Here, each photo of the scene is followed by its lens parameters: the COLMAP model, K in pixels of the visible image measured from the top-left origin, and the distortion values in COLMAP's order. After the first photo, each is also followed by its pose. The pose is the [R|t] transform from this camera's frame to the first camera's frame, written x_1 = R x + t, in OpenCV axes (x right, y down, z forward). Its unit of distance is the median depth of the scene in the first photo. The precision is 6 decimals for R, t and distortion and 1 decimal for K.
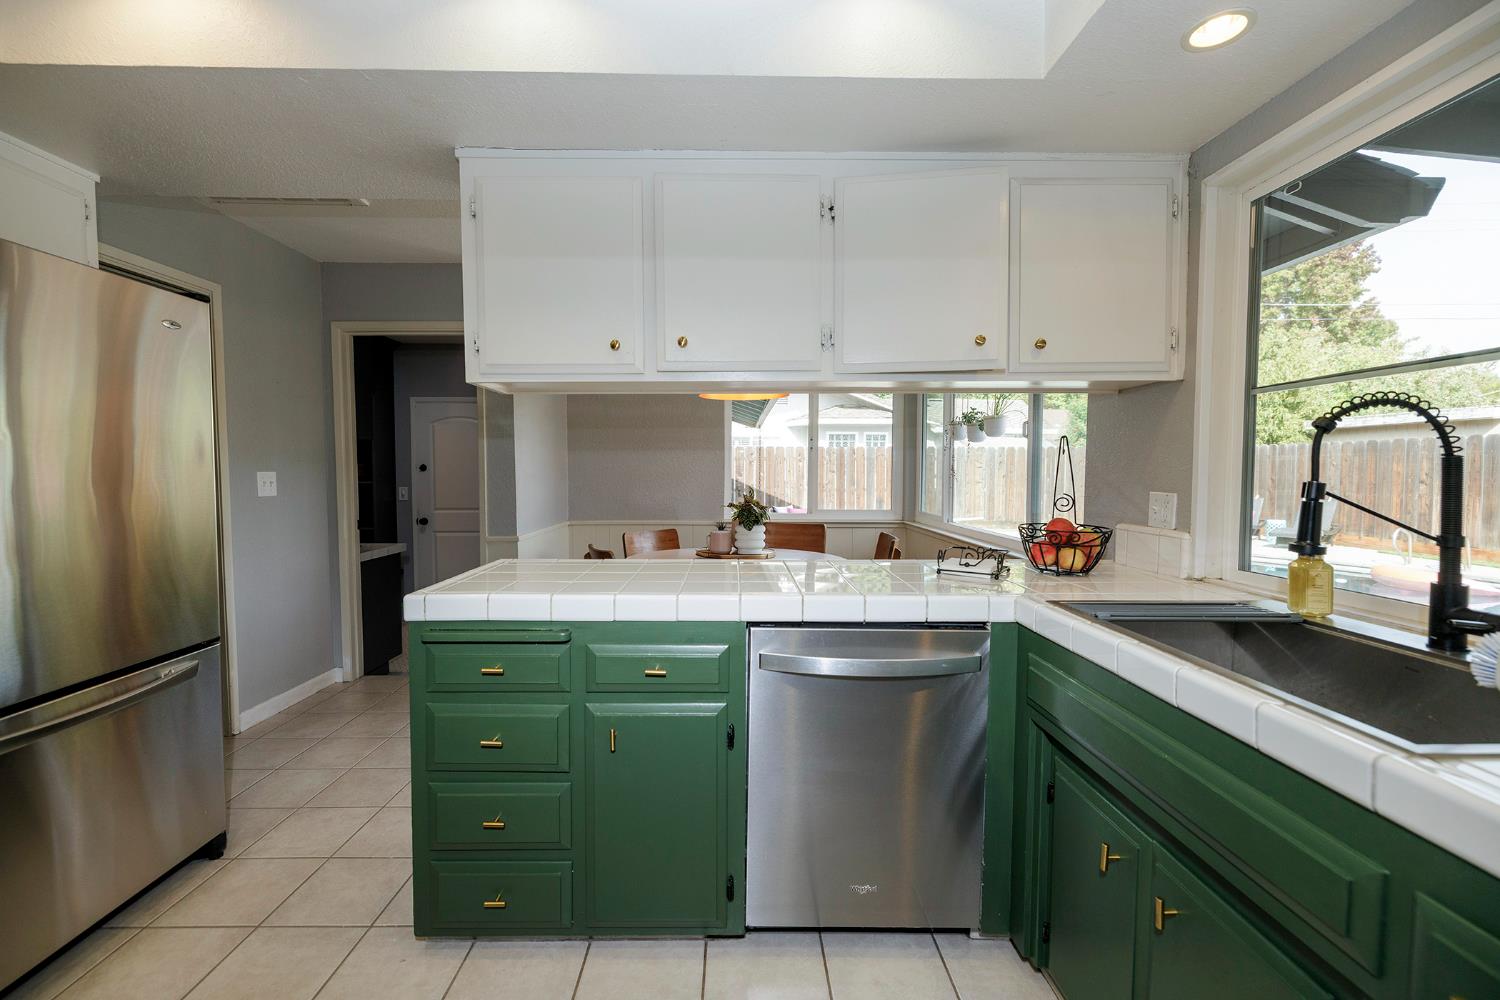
lens RADIAL K [[626.1, 0, 742.1], [0, 626.1, 496.9], [0, 0, 1]] dist [0.000045, -0.000214]
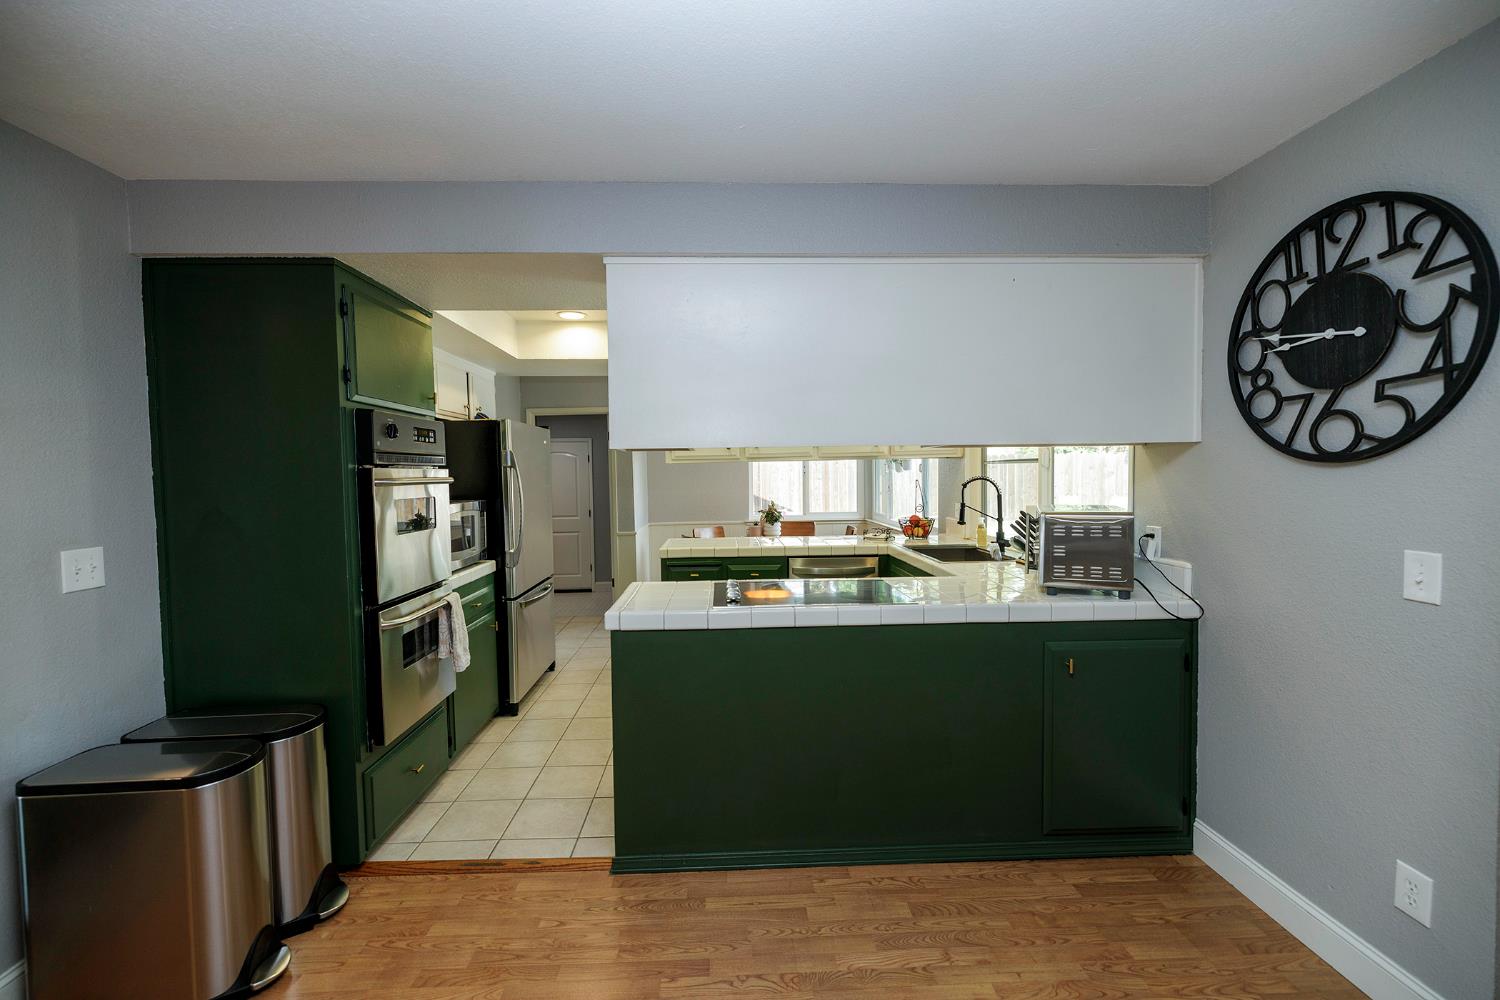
lens RADIAL K [[629.7, 0, 747.8], [0, 629.7, 493.7], [0, 0, 1]] dist [0.002489, 0.000553]
pose [[0.999360, -0.016393, 0.031780, -0.113654], [0.016744, 0.999801, -0.010825, -0.018611], [-0.031596, 0.011351, 0.999436, -0.798548]]
